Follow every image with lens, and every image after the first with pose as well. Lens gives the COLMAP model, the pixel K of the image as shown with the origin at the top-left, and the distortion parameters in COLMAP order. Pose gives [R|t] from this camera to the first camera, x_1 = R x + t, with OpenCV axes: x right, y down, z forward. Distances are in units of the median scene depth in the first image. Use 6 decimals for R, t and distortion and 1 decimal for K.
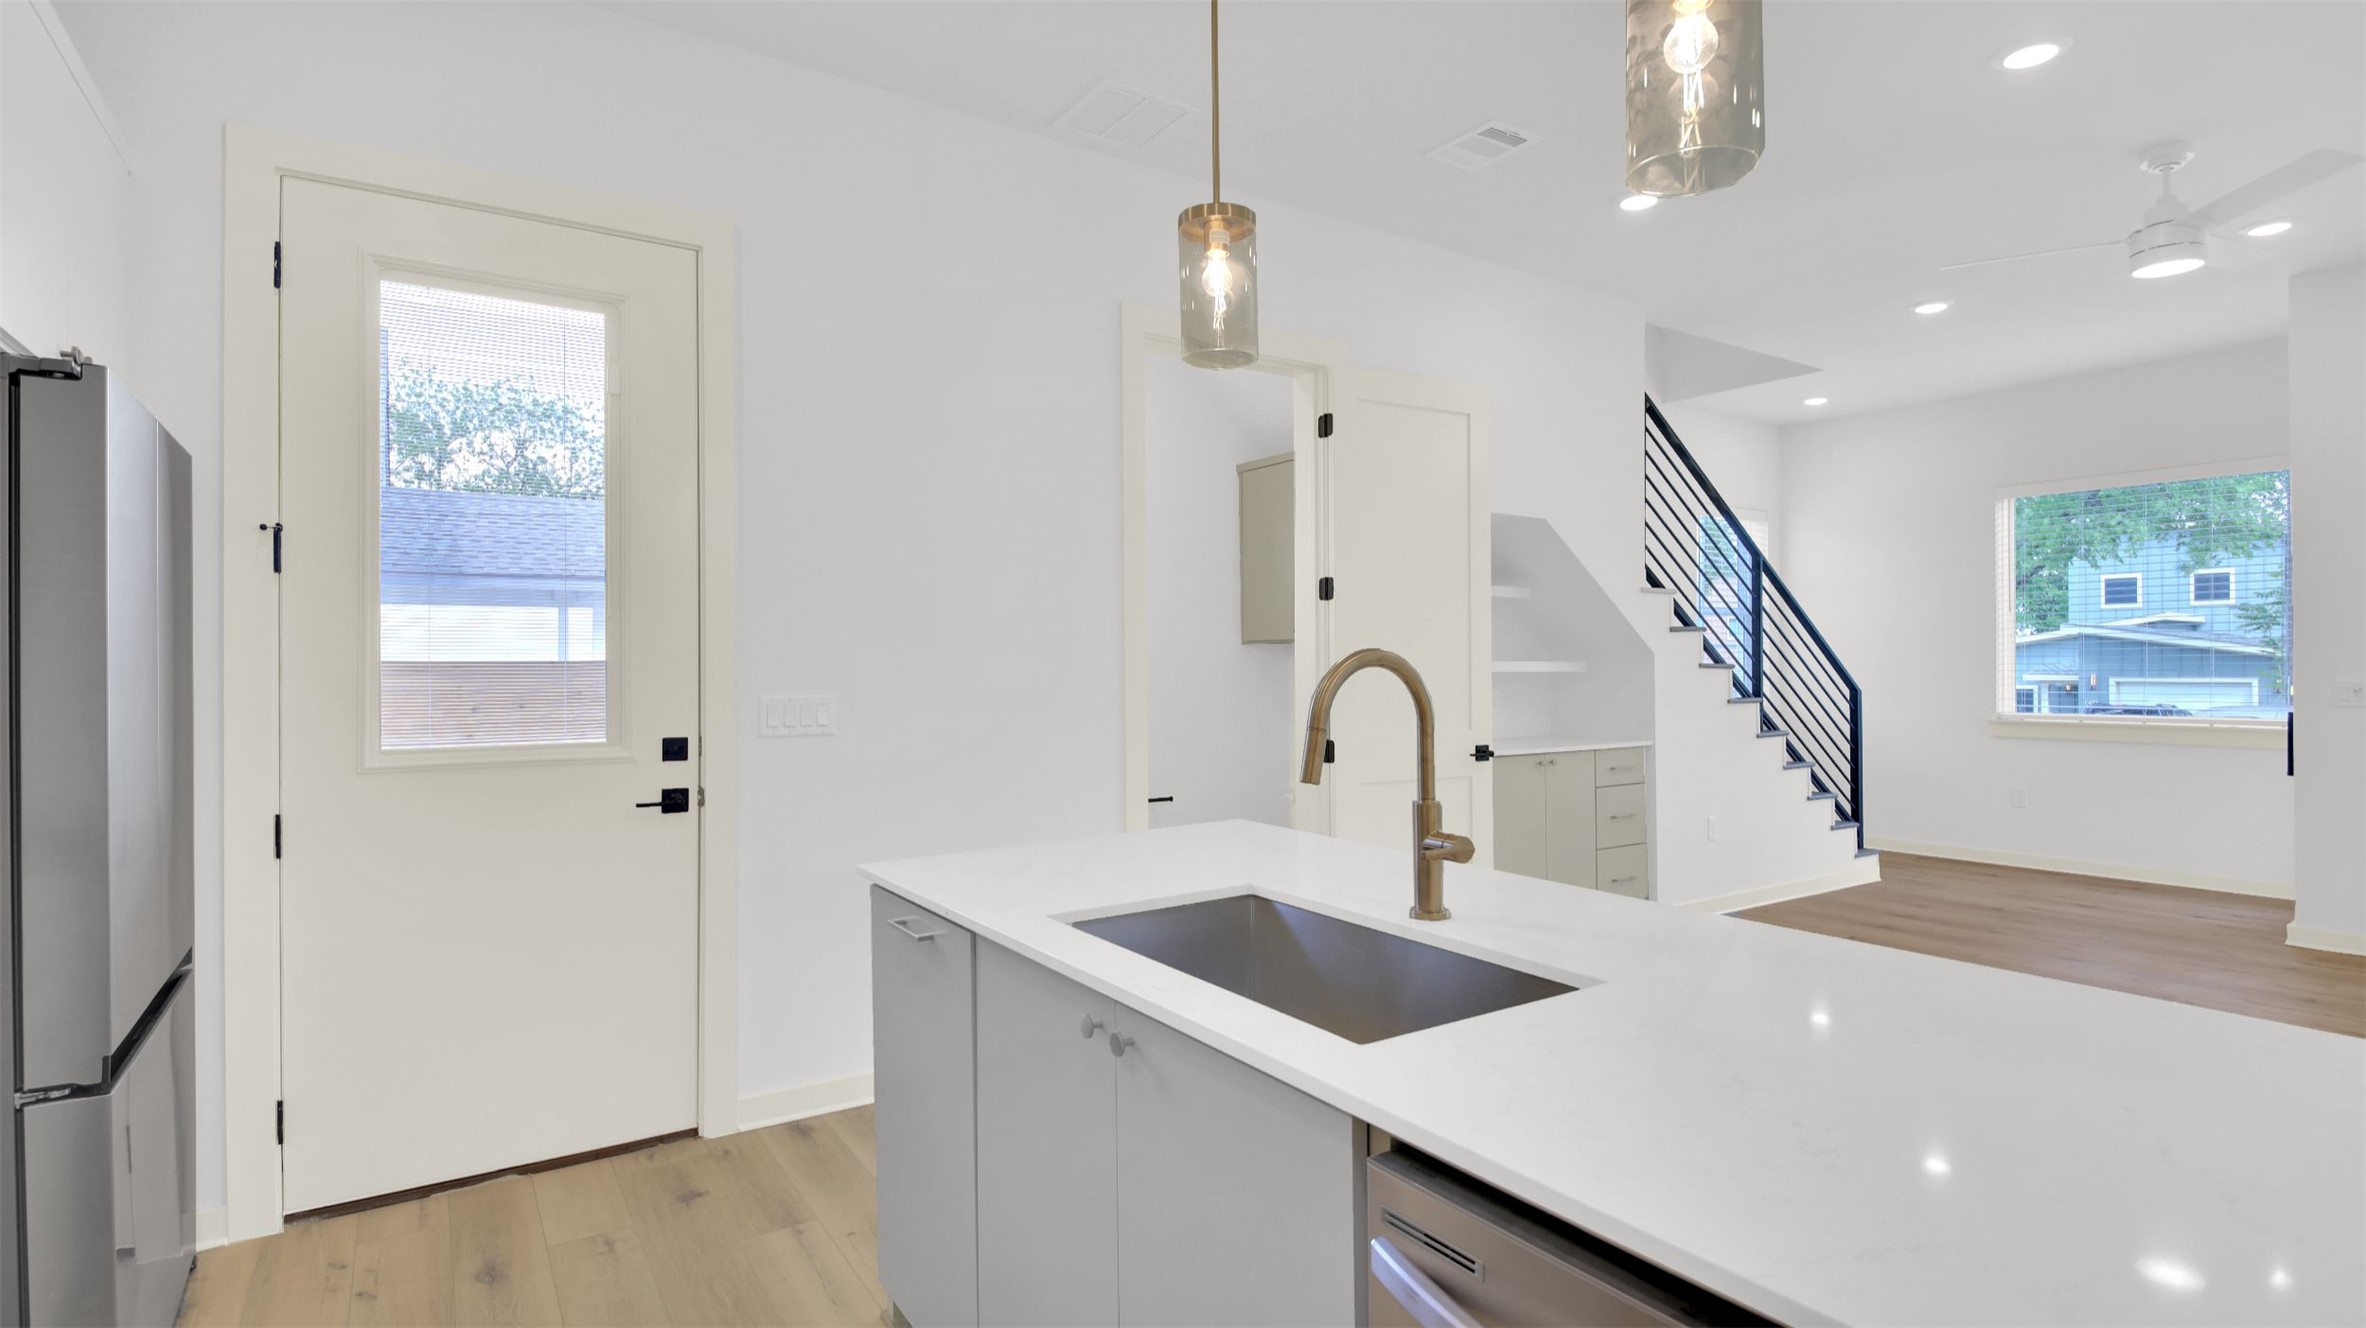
lens RADIAL K [[1151.9, 0, 1183.0], [0, 1151.9, 664.0], [0, 0, 1]] dist [-0.013219, -0.001347]
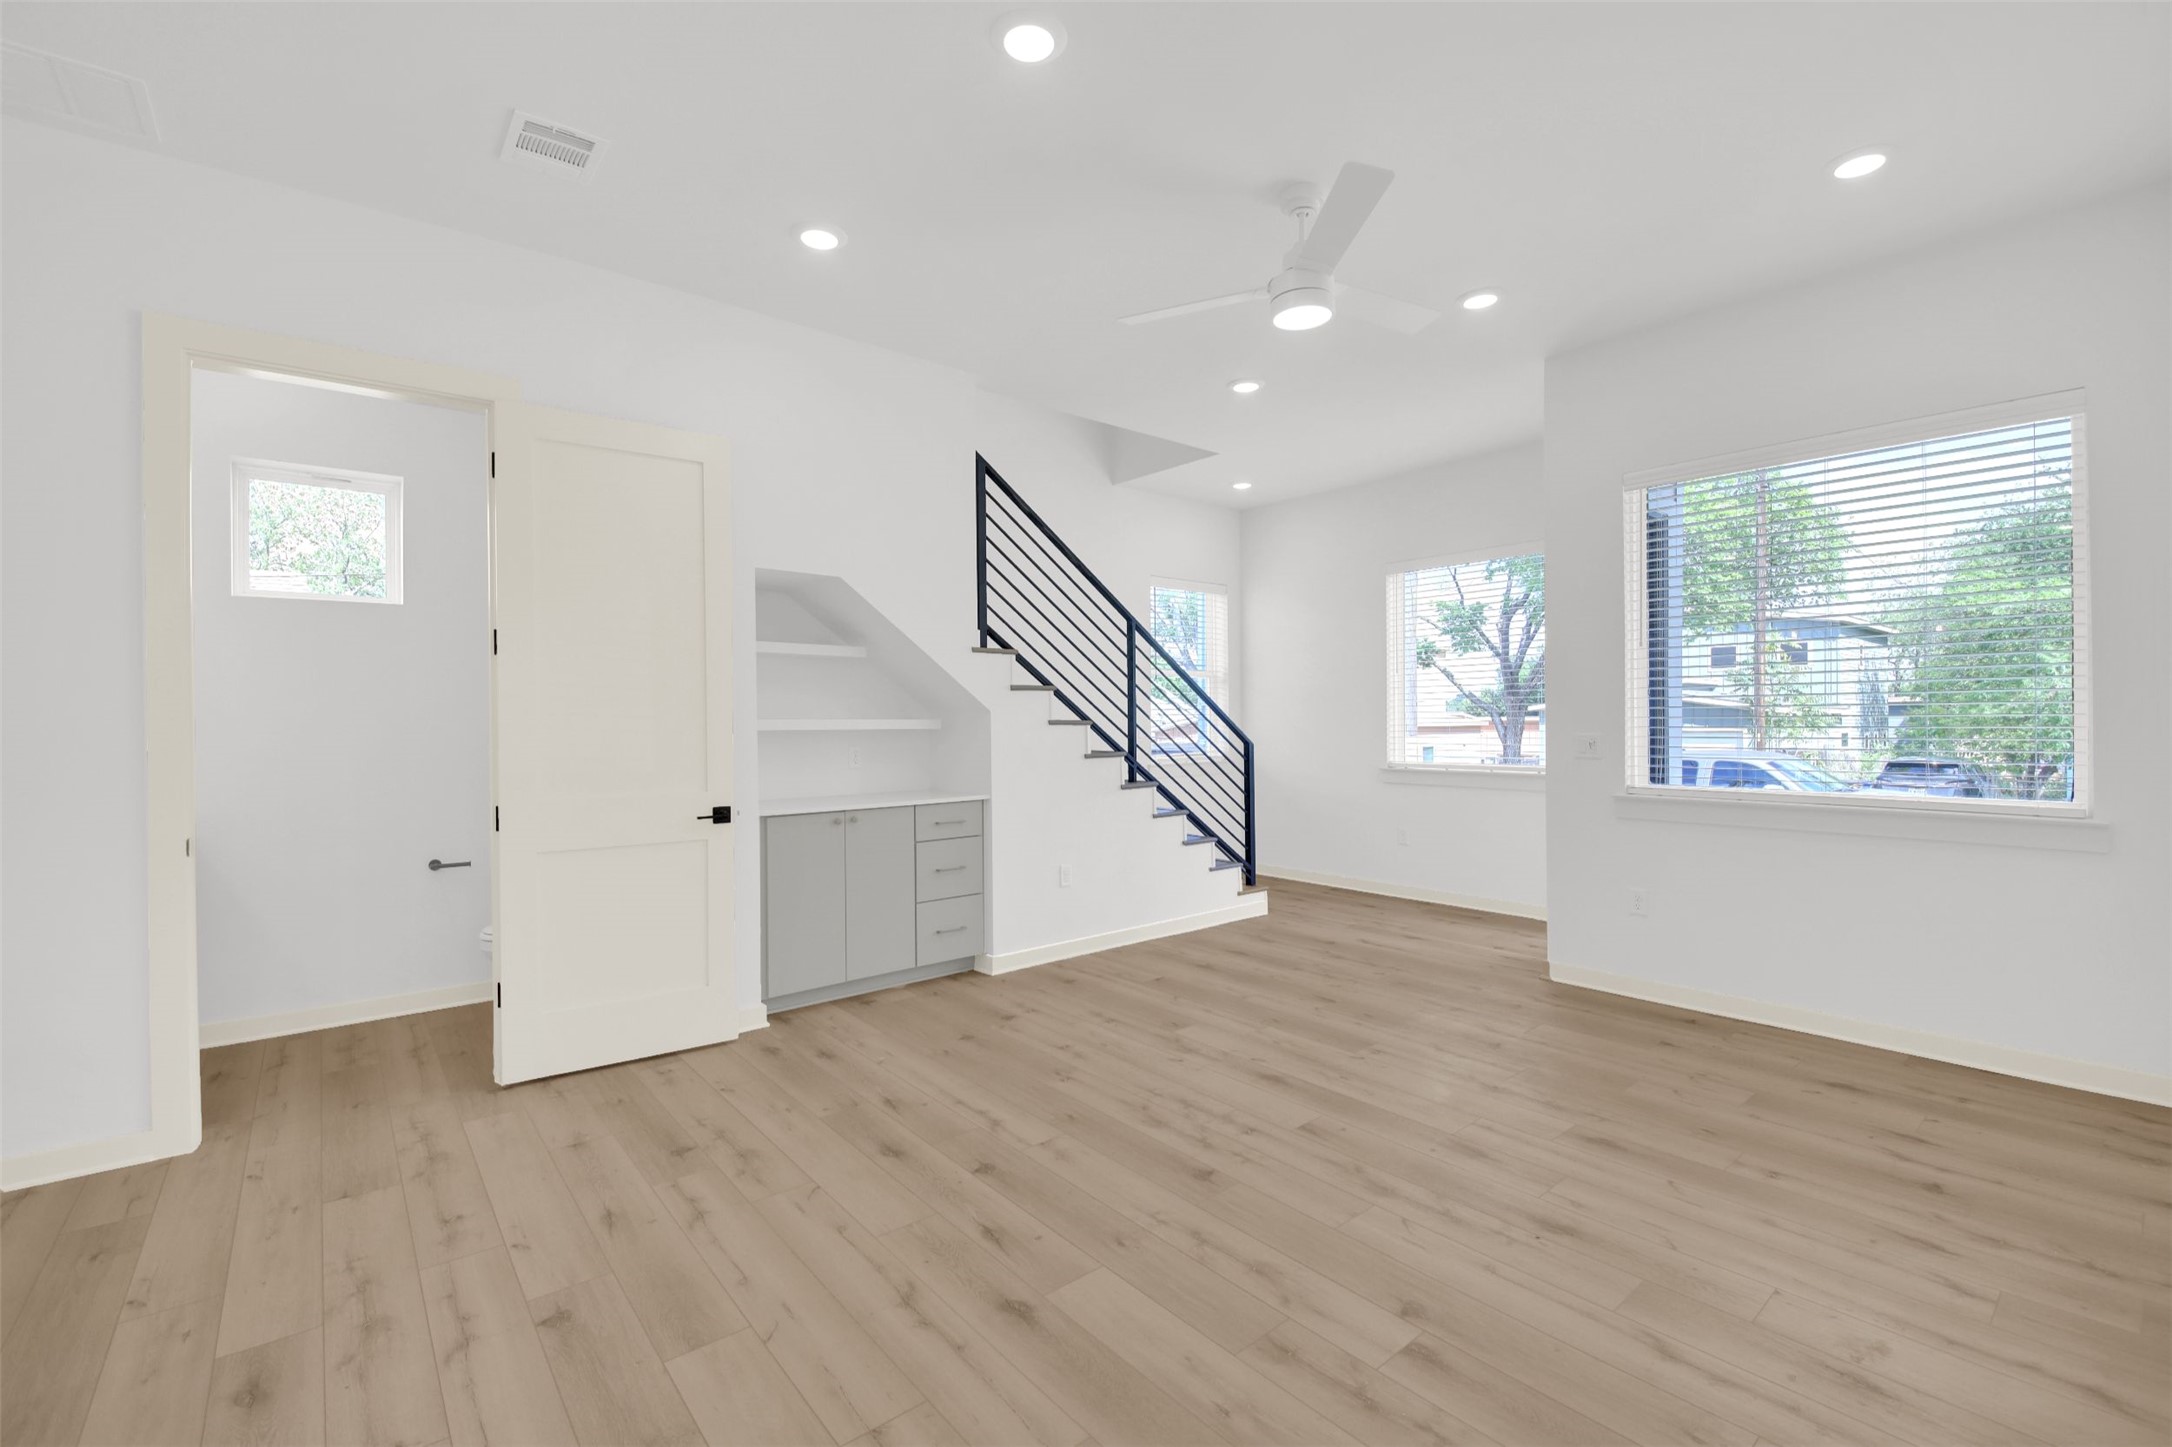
lens RADIAL K [[947.9, 0, 1034.5], [0, 947.9, 721.2], [0, 0, 1]] dist [-0.000742, -0.000354]
pose [[0.993794, -0.006924, 0.111023, 0.314781], [0.006877, 0.999976, 0.000811, -0.000837], [-0.111025, -0.000043, 0.993818, 0.123805]]
